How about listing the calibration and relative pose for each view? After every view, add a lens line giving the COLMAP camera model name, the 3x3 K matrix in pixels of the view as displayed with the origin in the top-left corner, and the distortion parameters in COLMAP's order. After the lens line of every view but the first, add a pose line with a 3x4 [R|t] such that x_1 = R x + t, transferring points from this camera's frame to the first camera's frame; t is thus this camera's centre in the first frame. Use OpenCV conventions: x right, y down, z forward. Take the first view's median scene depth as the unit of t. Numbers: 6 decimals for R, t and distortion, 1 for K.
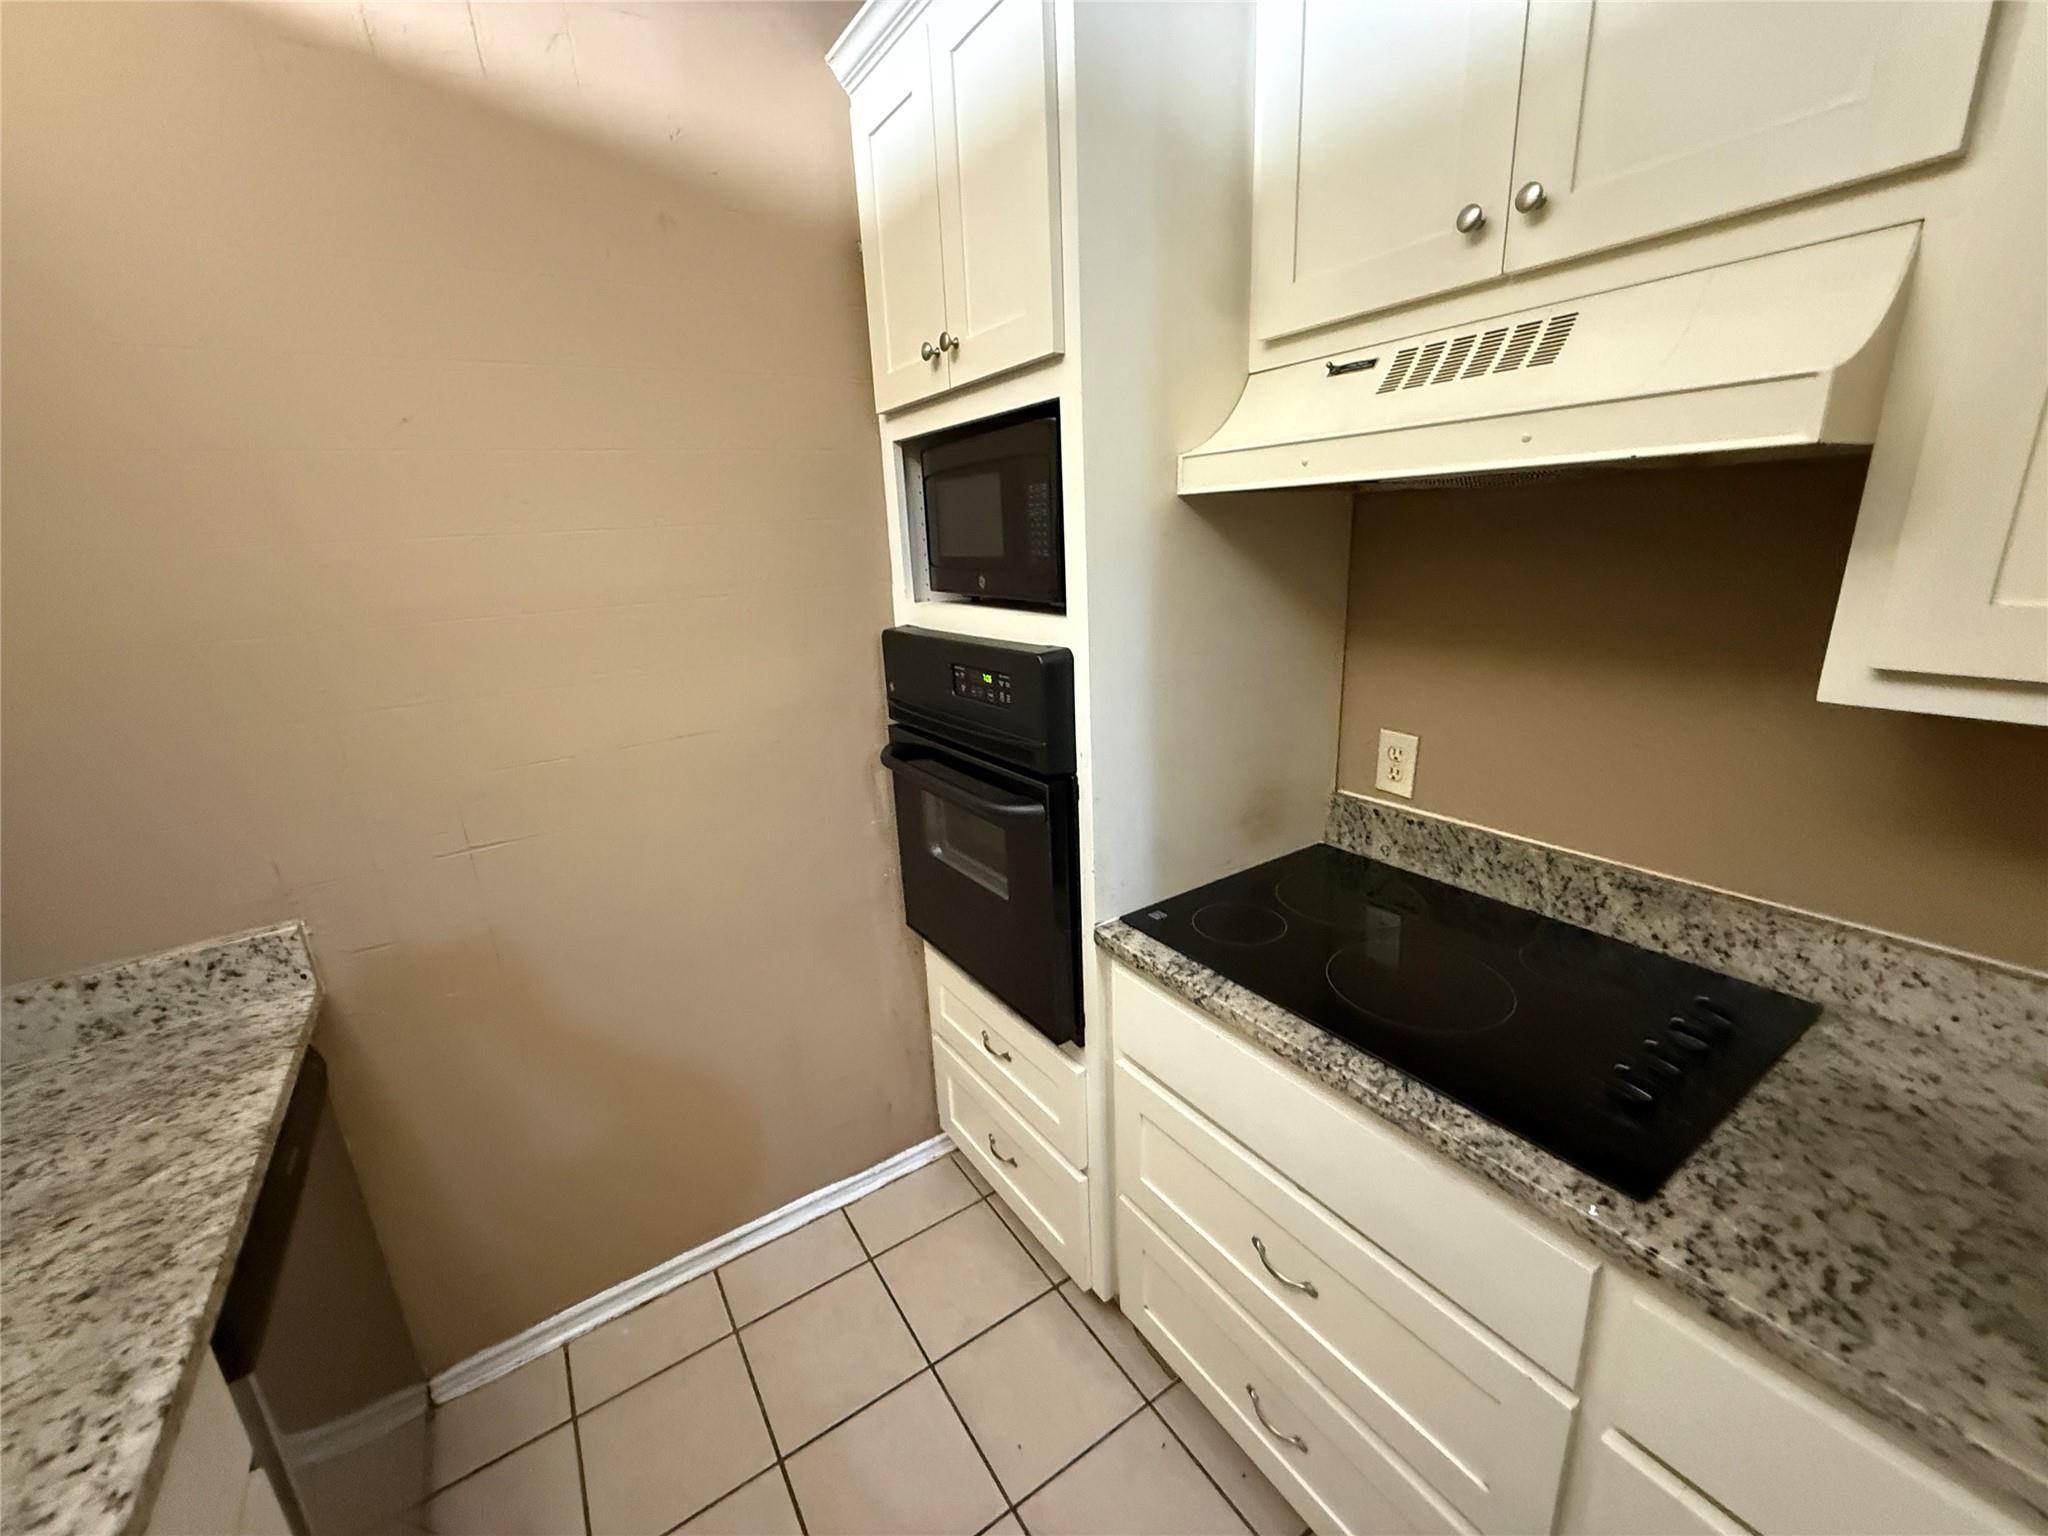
lens RADIAL K [[813.3, 0, 1020.3], [0, 813.3, 767.9], [0, 0, 1]] dist [-0.003190, 0.000708]
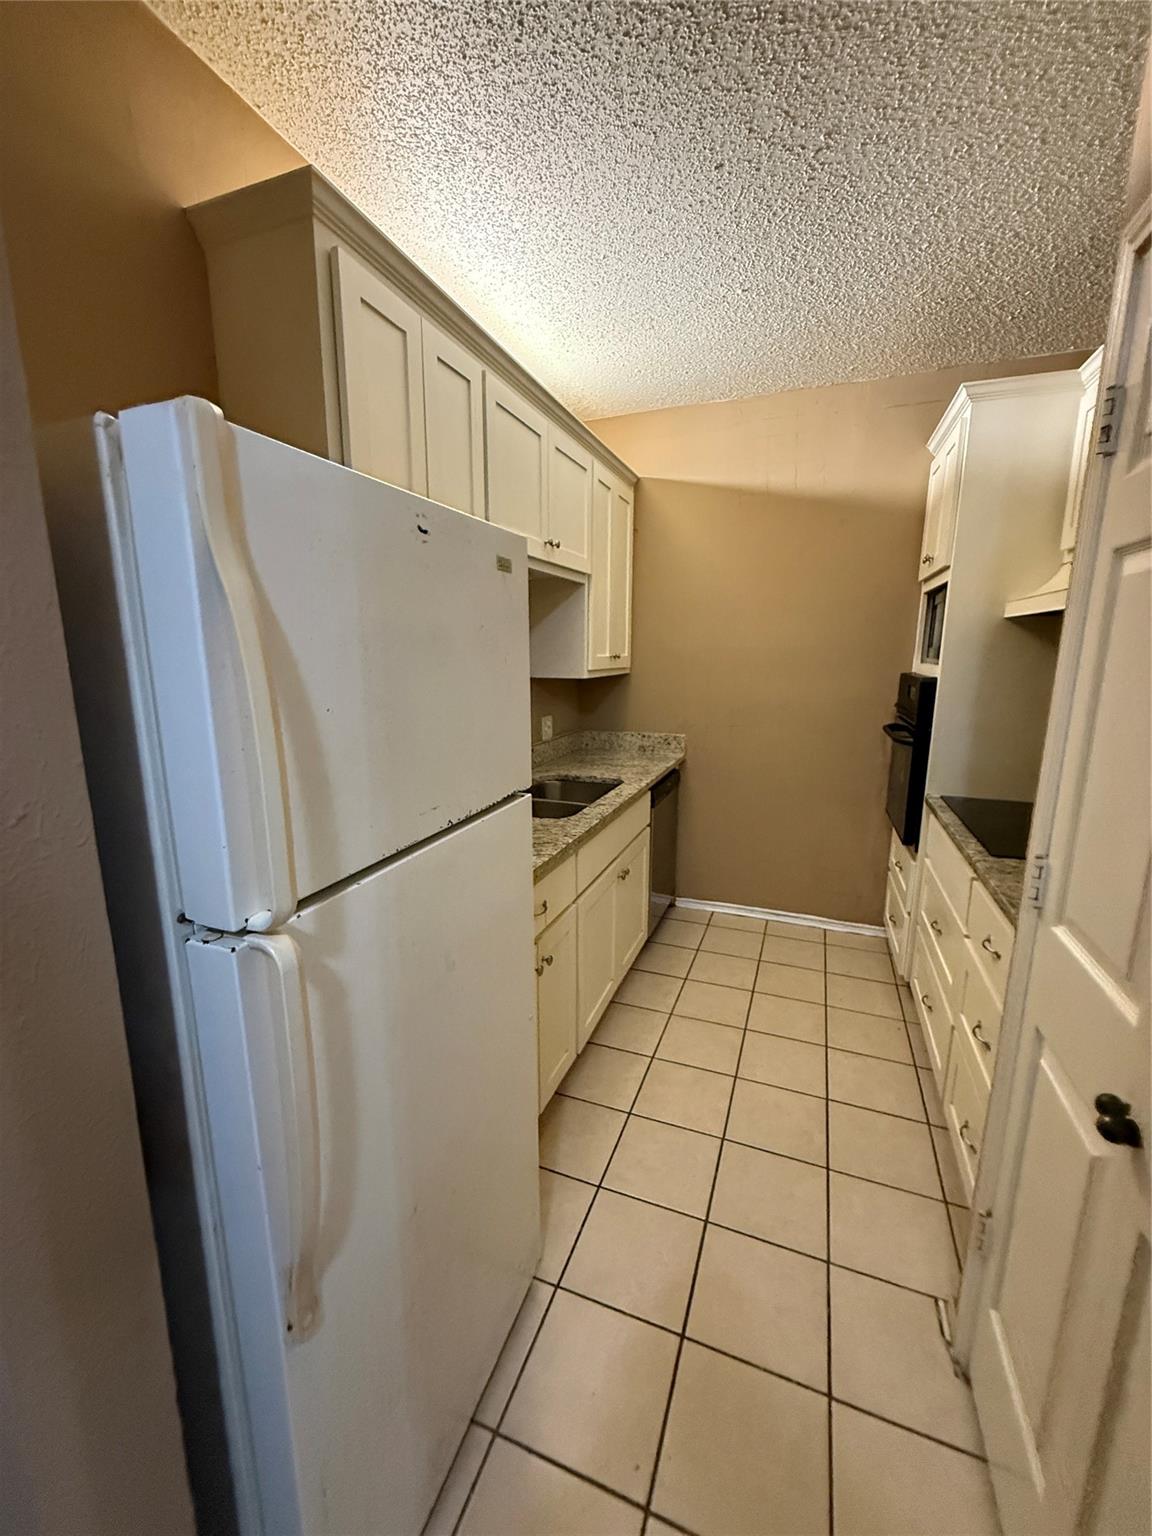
lens RADIAL K [[610.0, 0, 579.0], [0, 610.0, 765.0], [0, 0, 1]] dist [-0.003190, 0.000708]
pose [[0.582744, 0.202346, -0.787061, 0.911962], [-0.254983, 0.965123, 0.059334, 0.272598], [0.771617, 0.166110, 0.614015, -0.919955]]
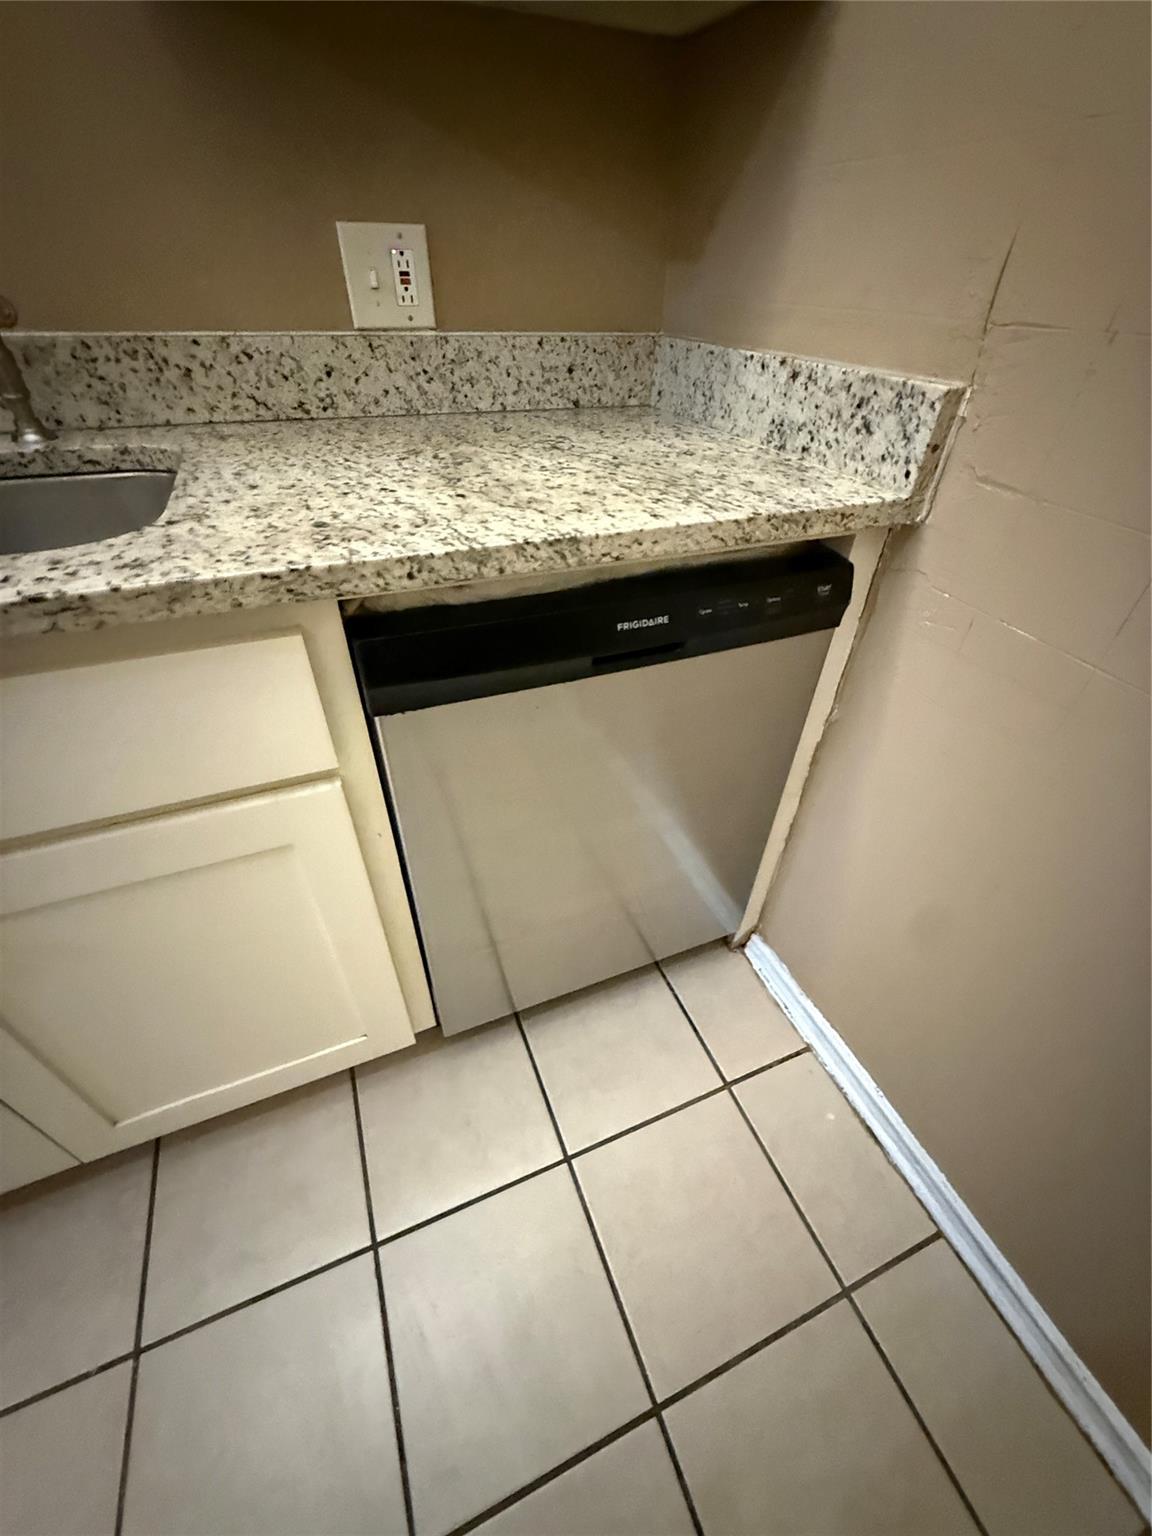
lens RADIAL K [[610.0, 0, 577.2], [0, 610.0, 764.8], [0, 0, 1]] dist [-0.003190, 0.000708]
pose [[-0.186557, 0.654371, -0.732799, -0.287562], [-0.290311, 0.675867, 0.677439, 0.153569], [0.938571, 0.339121, 0.063884, 0.778665]]
